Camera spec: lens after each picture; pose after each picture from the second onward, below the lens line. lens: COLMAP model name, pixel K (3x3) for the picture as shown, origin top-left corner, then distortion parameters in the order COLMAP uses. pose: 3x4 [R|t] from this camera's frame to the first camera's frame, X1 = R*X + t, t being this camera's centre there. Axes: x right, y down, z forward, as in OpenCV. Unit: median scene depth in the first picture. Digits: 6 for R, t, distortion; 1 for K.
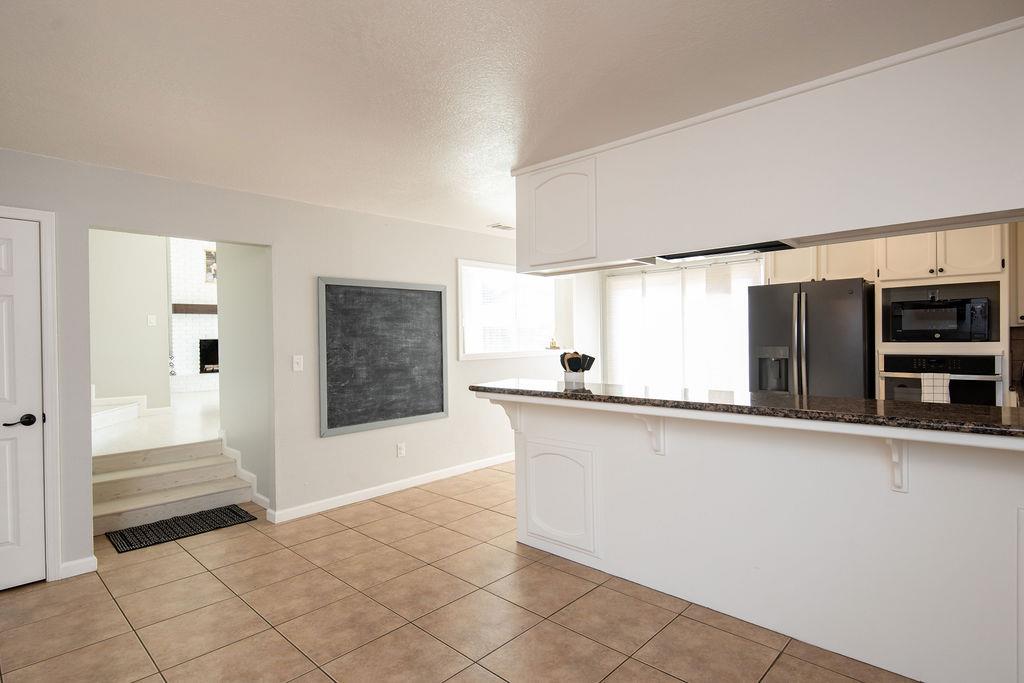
lens RADIAL K [[532.1, 0, 512.0], [0, 532.1, 341.5], [0, 0, 1]] dist [-0.001447, -0.000518]
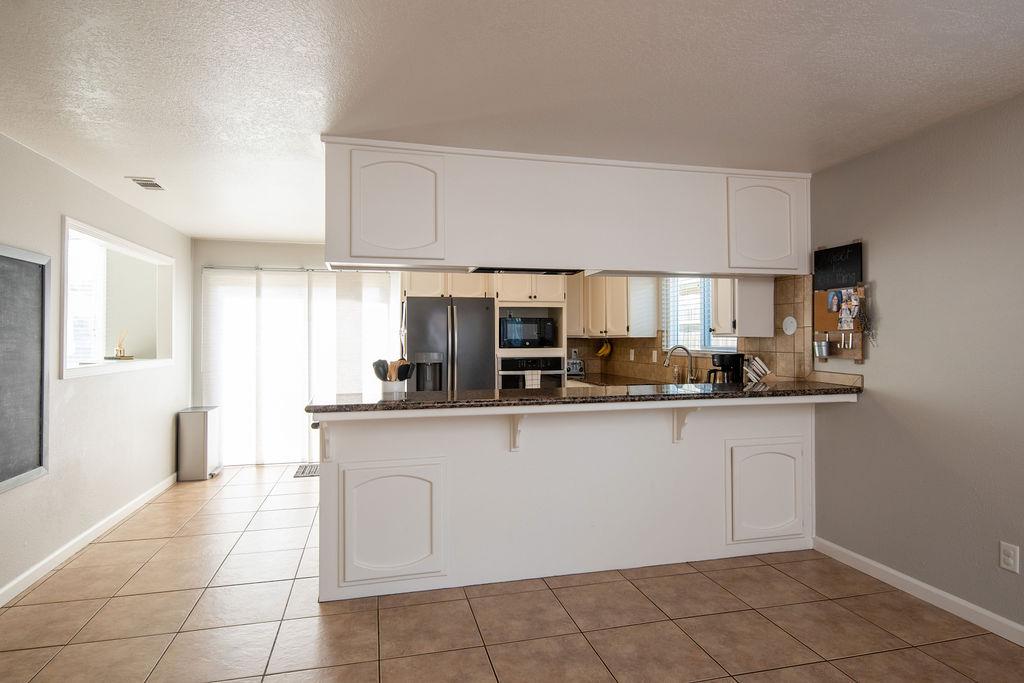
lens RADIAL K [[552.8, 0, 508.2], [0, 552.8, 329.4], [0, 0, 1]] dist [0.001278, -0.001154]
pose [[0.539238, 0.027456, 0.841706, -0.459472], [0.003199, 0.999394, -0.034650, 0.002245], [-0.842147, 0.021377, 0.538824, 0.270773]]
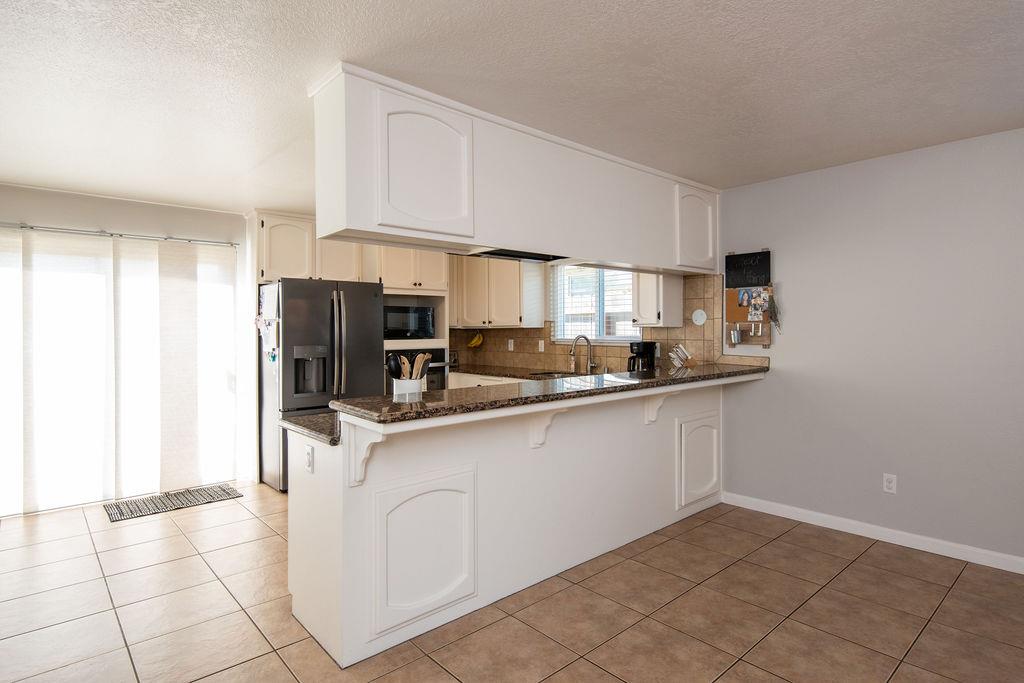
lens RADIAL K [[547.5, 0, 541.1], [0, 547.5, 331.1], [0, 0, 1]] dist [0.003440, 0.000649]
pose [[0.053289, 0.010359, 0.998525, -0.518981], [0.014224, 0.999837, -0.011132, 0.000308], [-0.998478, 0.014796, 0.053133, 0.628316]]
